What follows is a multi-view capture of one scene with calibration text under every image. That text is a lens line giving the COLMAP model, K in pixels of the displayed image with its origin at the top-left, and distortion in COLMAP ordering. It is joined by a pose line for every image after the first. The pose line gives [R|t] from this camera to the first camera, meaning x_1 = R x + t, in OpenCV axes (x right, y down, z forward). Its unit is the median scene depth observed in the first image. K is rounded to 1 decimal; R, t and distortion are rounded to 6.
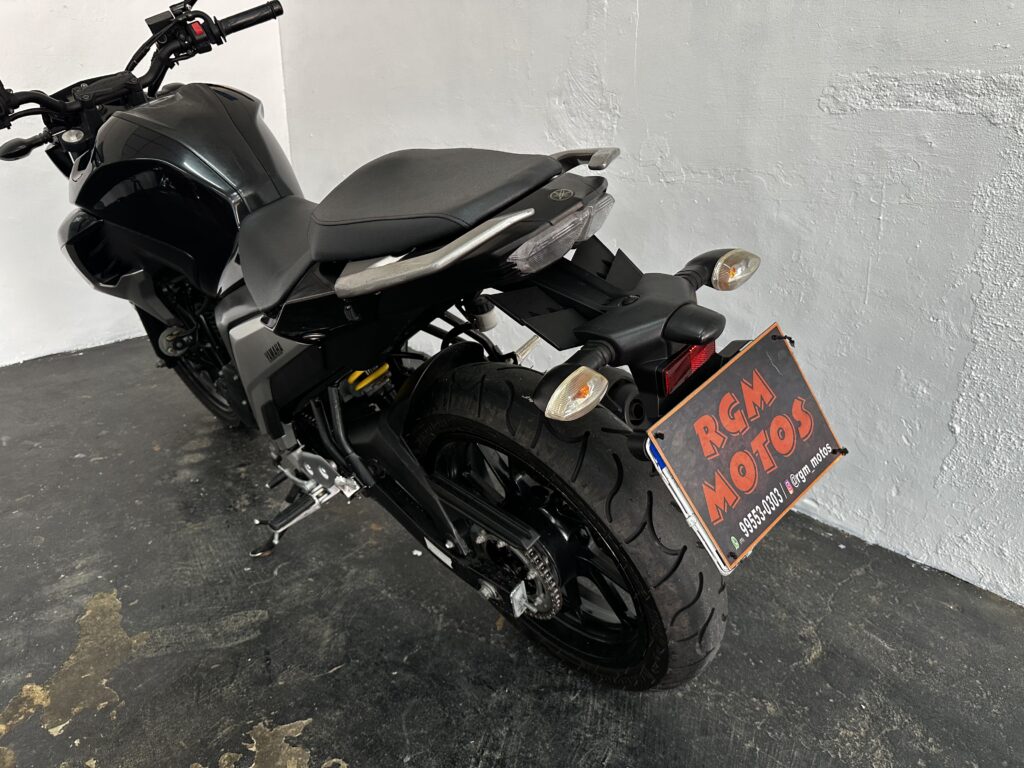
lens RADIAL K [[719.0, 0, 525.8], [0, 719.0, 388.3], [0, 0, 1]] dist [0.014080, -0.031069]
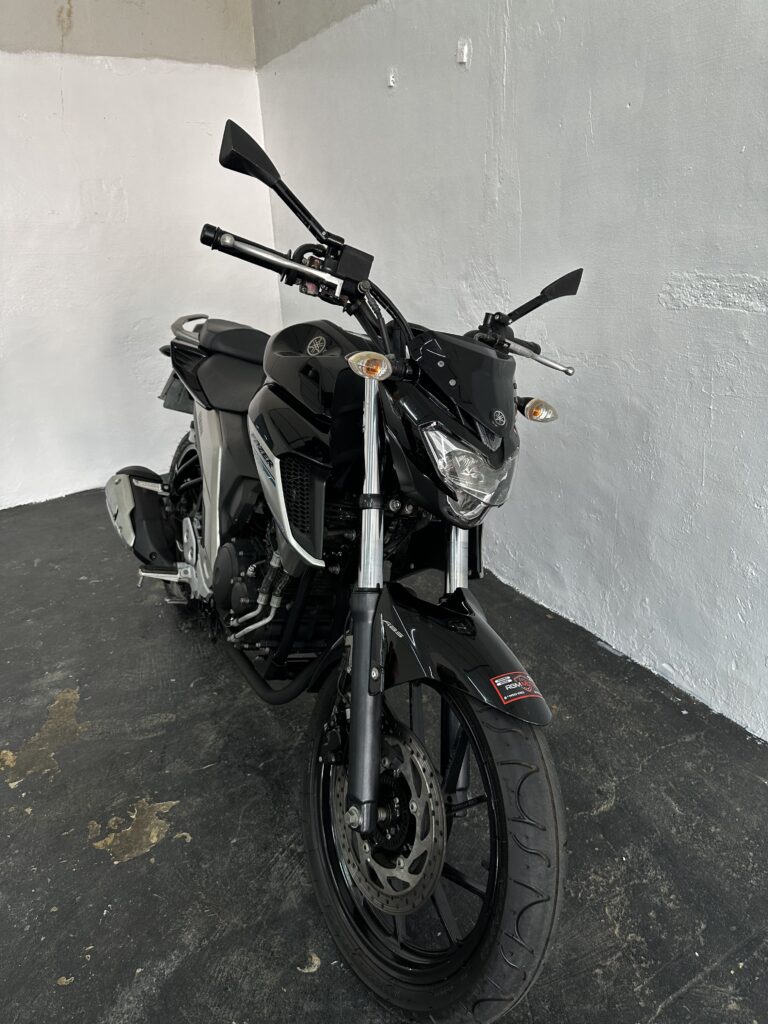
lens RADIAL K [[719.0, 0, 391.7], [0, 719.0, 511.9], [0, 0, 1]] dist [0.014080, -0.031069]
pose [[0.966894, 0.036818, -0.252507, 0.323506], [-0.034164, 0.999305, 0.014887, -0.086162], [0.252879, -0.005768, 0.967481, -0.146818]]
